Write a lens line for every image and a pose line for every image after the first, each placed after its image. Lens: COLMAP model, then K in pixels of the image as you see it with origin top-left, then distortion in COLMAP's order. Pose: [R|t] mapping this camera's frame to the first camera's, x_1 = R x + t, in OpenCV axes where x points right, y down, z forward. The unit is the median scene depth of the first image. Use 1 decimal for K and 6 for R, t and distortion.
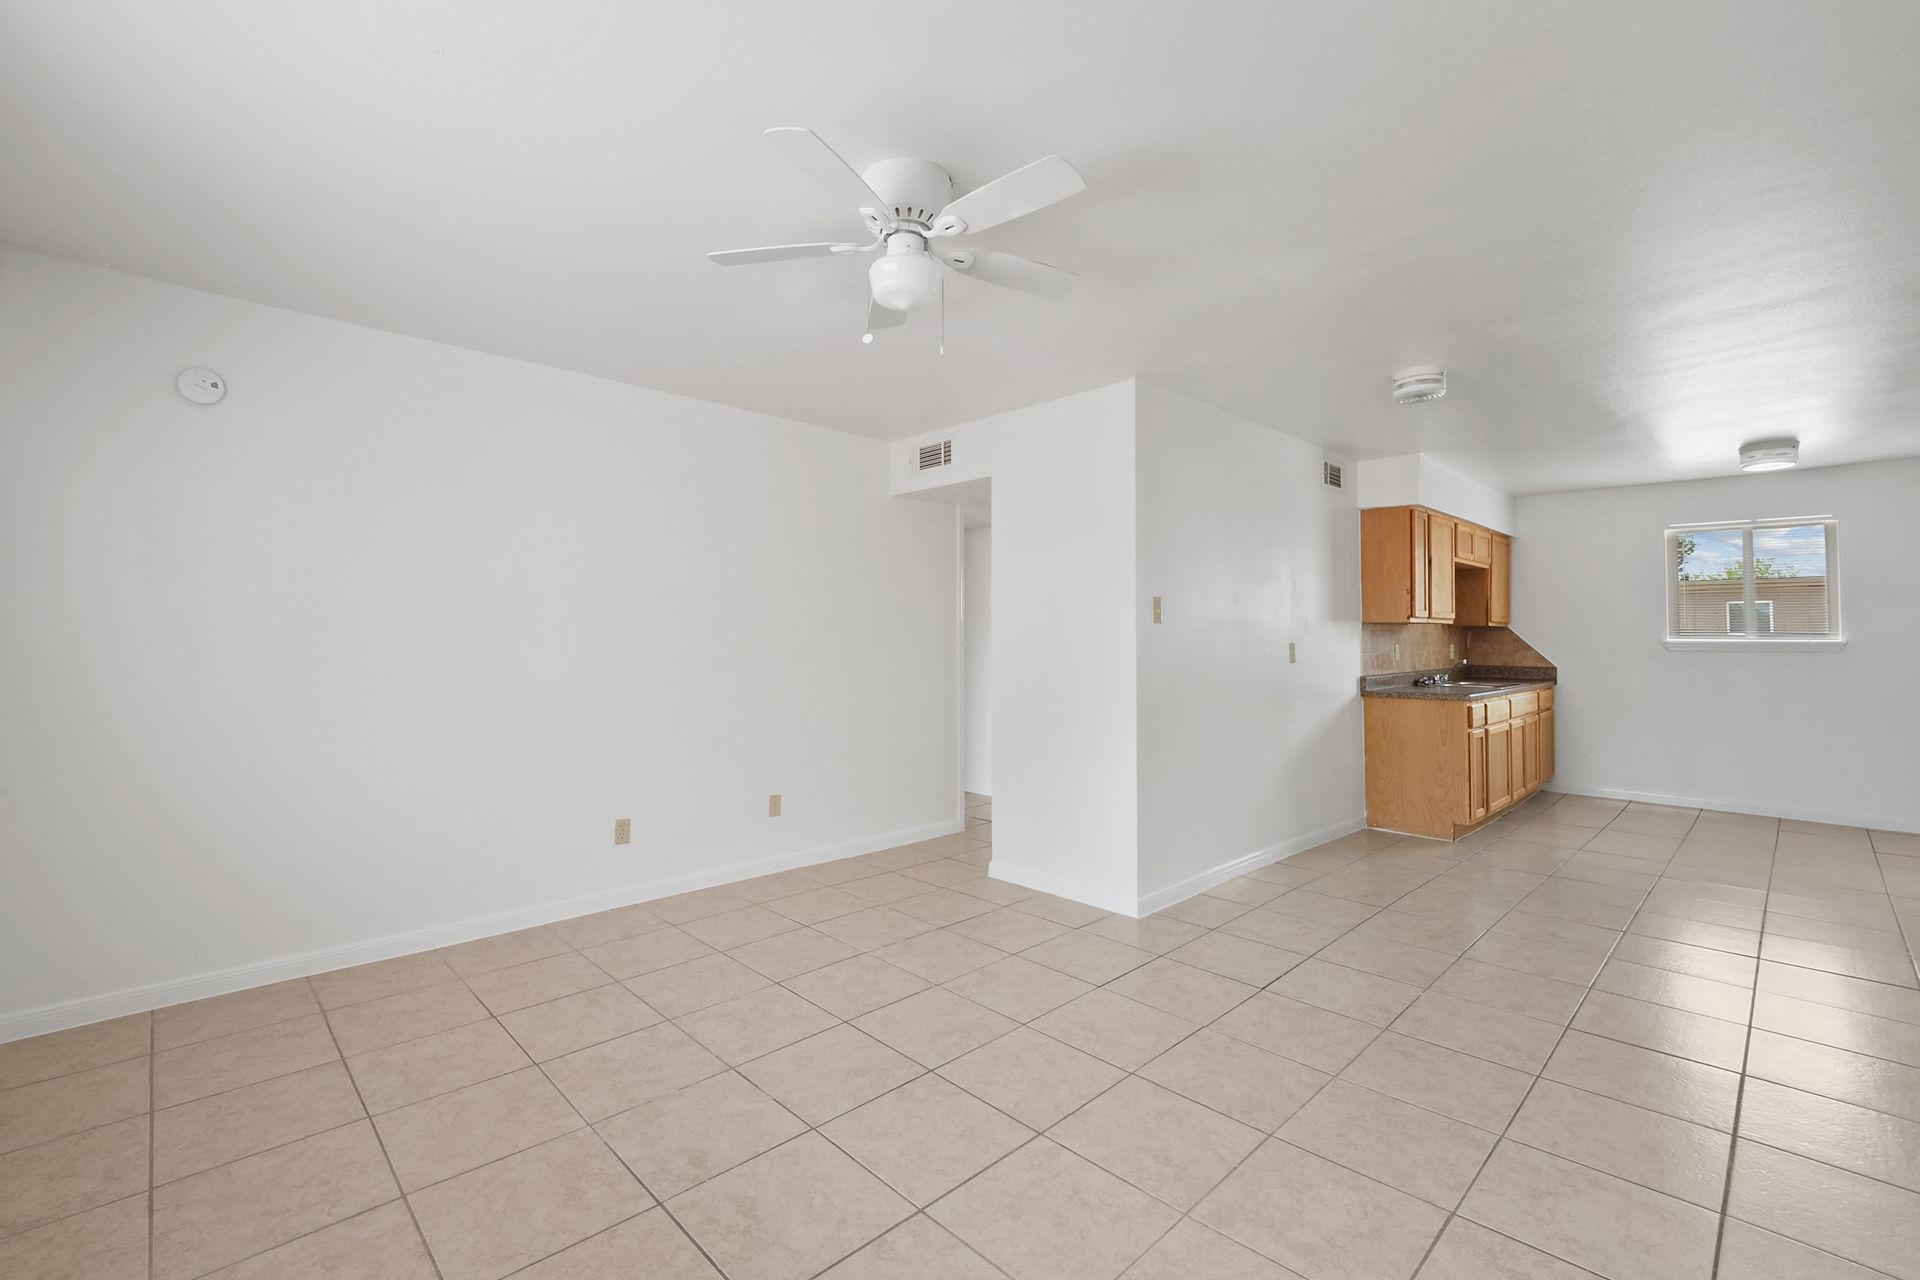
lens RADIAL K [[833.9, 0, 942.7], [0, 833.9, 629.2], [0, 0, 1]] dist [0.000624, -0.000230]
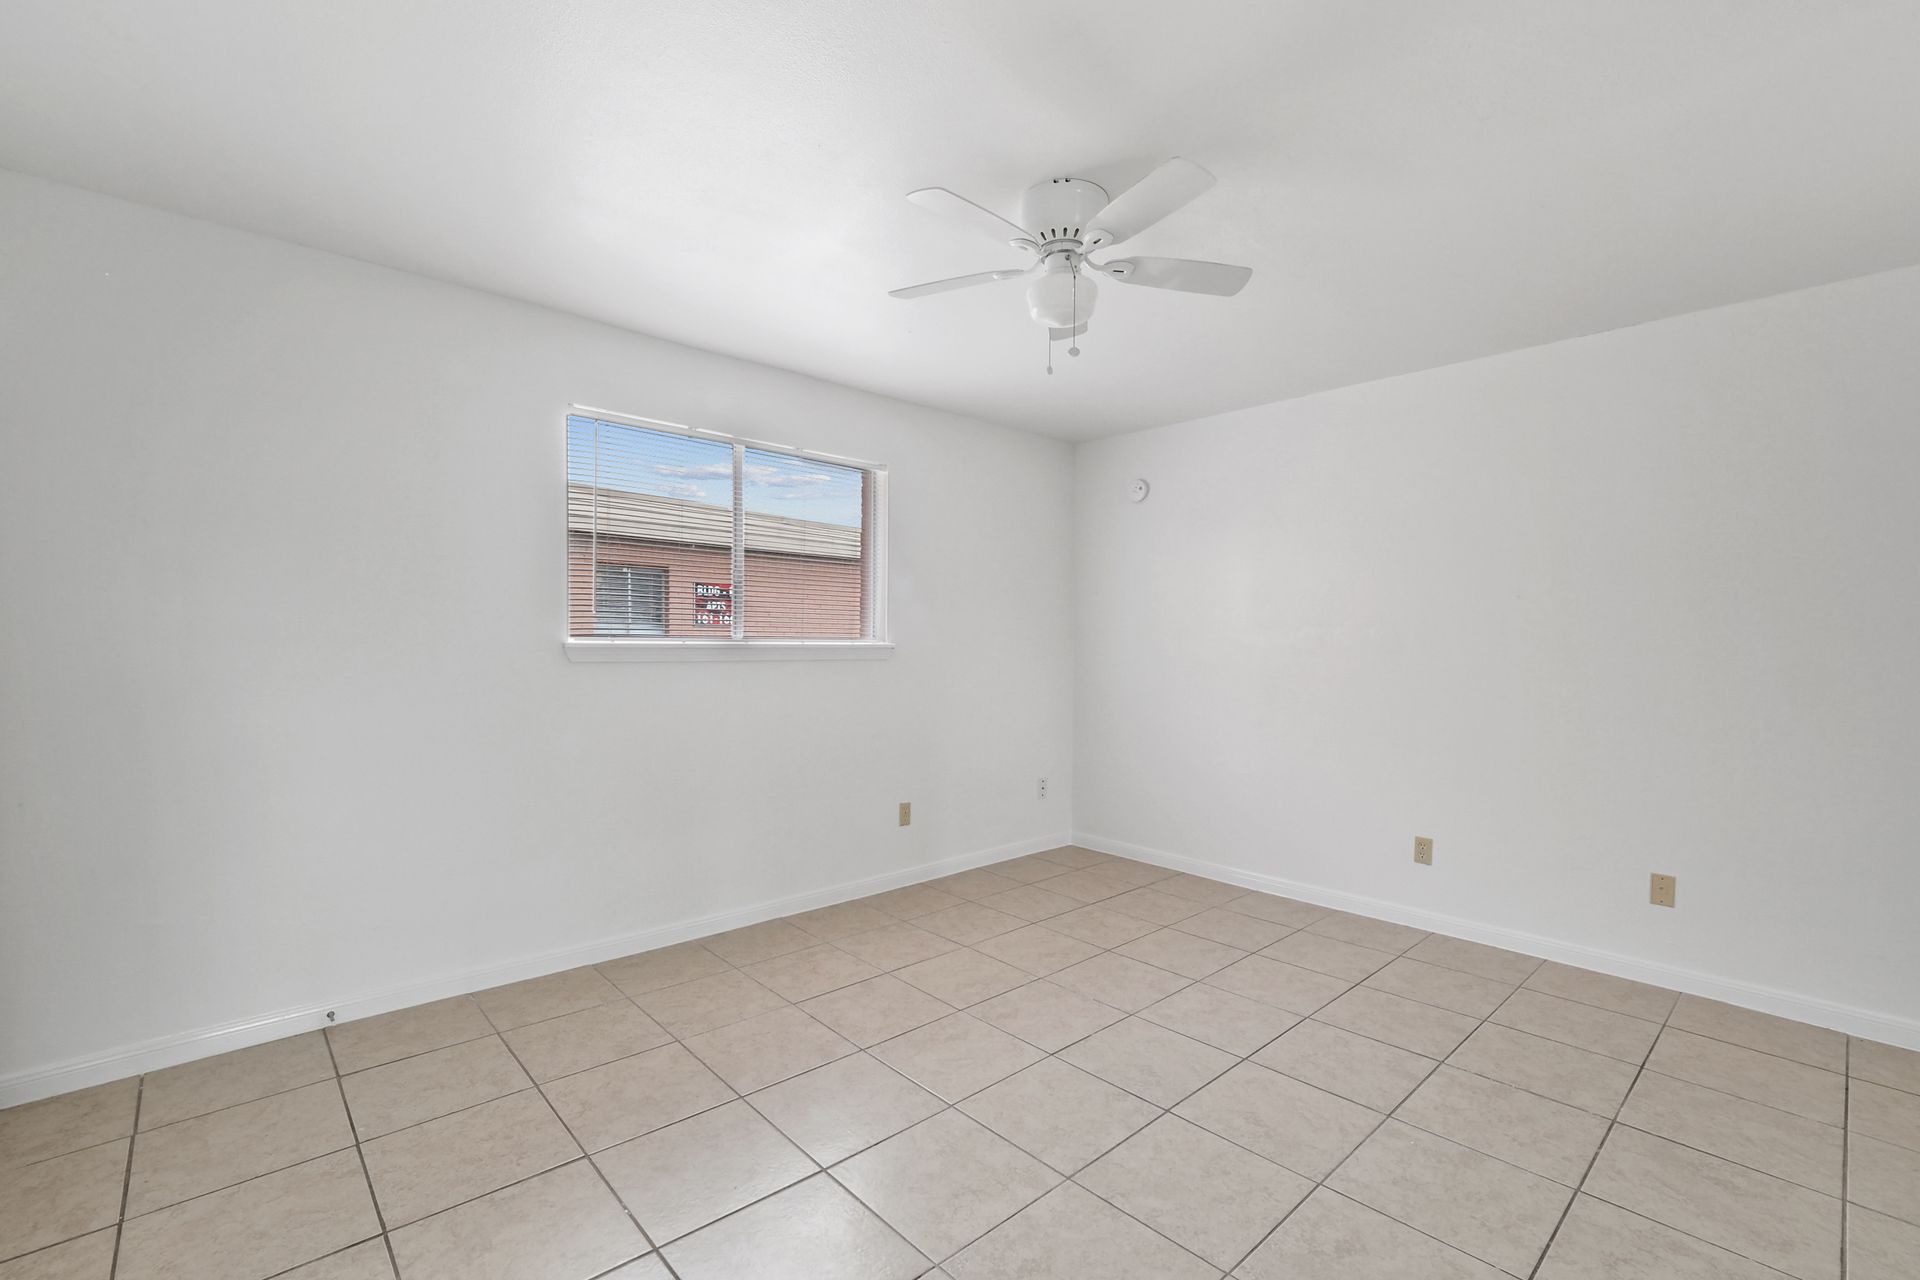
lens RADIAL K [[826.7, 0, 954.3], [0, 826.7, 634.1], [0, 0, 1]] dist [0.000654, -0.000046]
pose [[-0.024298, -0.013436, -0.999614, 1.114553], [0.004597, 0.999898, -0.013551, 0.012484], [0.999694, -0.004925, -0.024234, 0.955510]]
